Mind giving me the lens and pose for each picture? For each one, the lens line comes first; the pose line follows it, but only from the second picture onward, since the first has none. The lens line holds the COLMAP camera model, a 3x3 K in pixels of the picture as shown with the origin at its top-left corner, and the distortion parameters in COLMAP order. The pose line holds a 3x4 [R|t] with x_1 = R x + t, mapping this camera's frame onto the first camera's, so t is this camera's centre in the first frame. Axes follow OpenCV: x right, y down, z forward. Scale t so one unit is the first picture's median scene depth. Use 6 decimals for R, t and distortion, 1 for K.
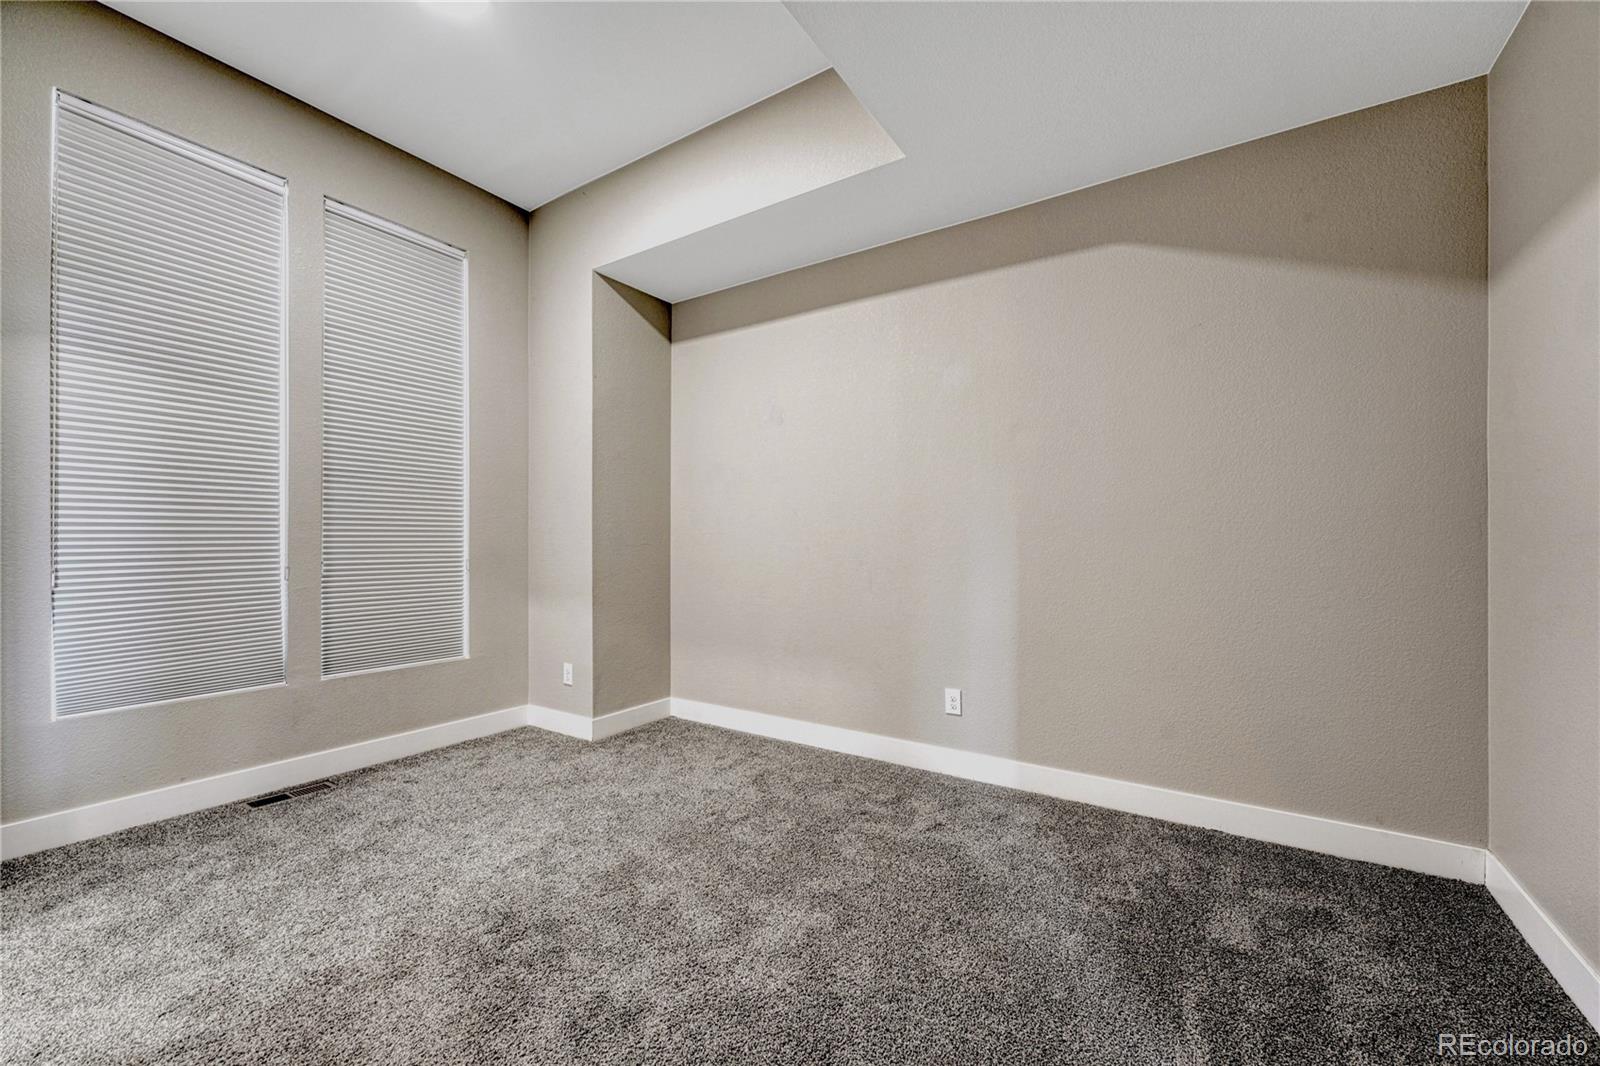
lens RADIAL K [[643.0, 0, 793.9], [0, 643.0, 541.9], [0, 0, 1]] dist [-0.000636, 0.000124]
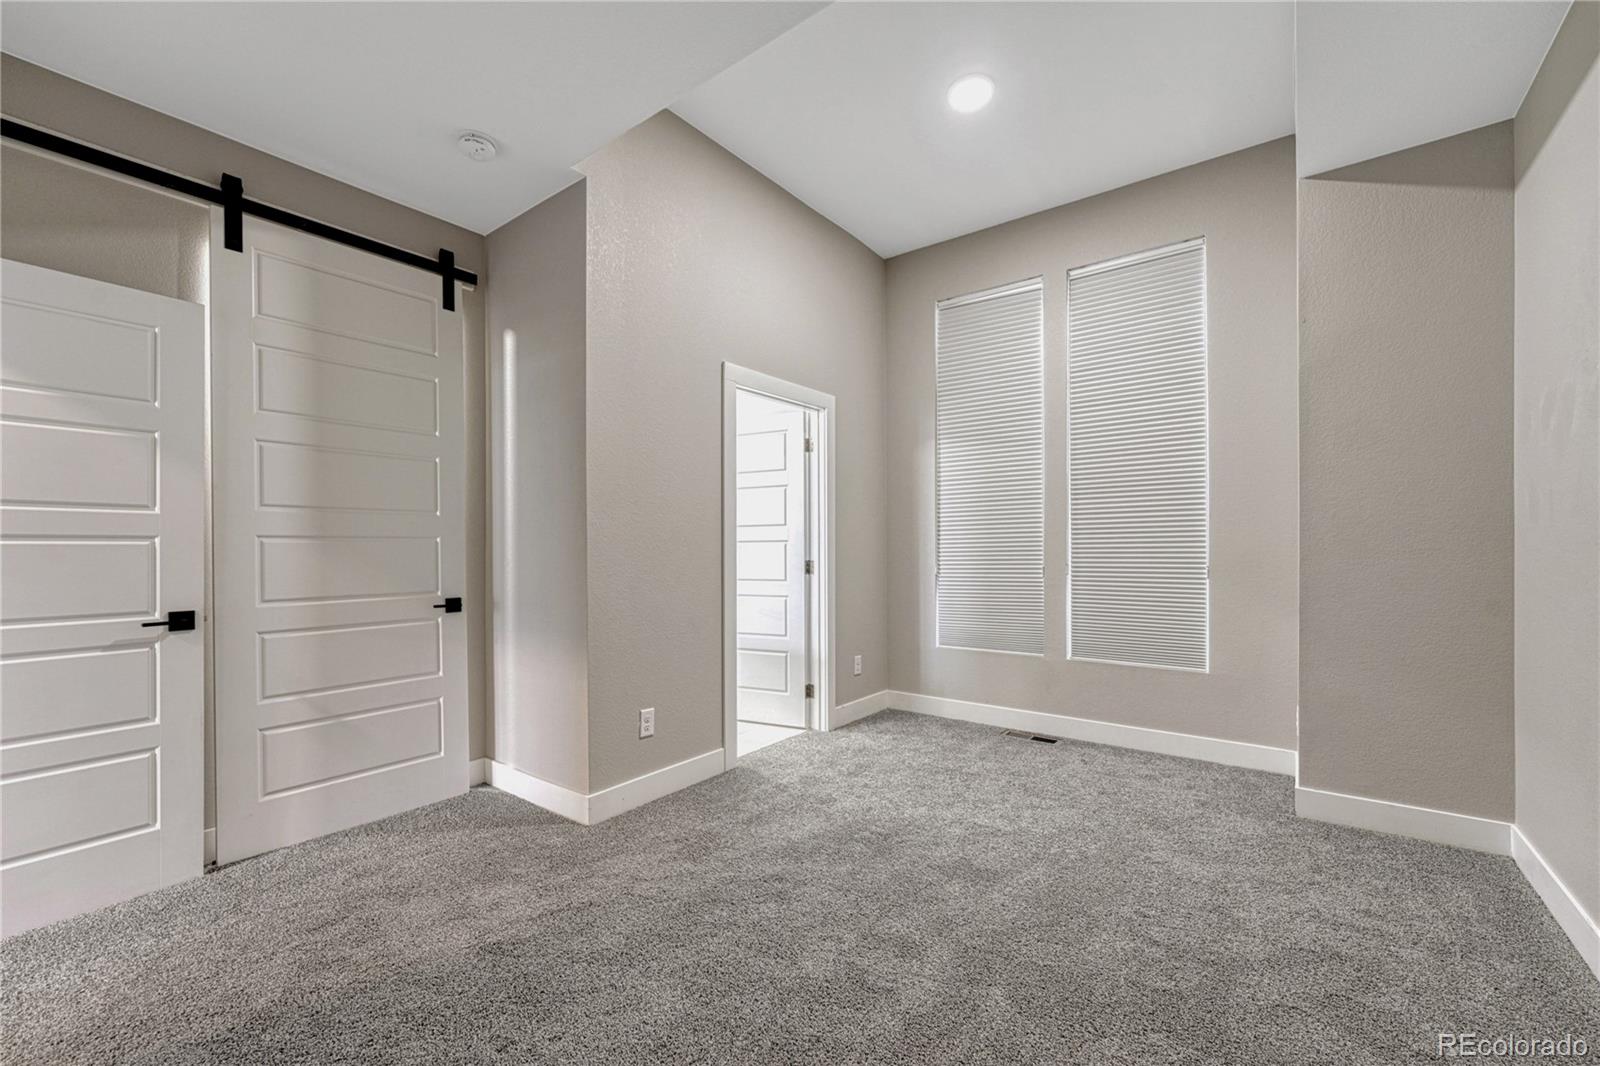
lens RADIAL K [[643.0, 0, 793.9], [0, 643.0, 541.9], [0, 0, 1]] dist [-0.000636, 0.000124]
pose [[-0.070073, -0.016094, -0.997412, 0.602288], [0.003094, 0.999862, -0.016351, 0.007416], [0.997537, -0.004231, -0.070013, 0.615440]]
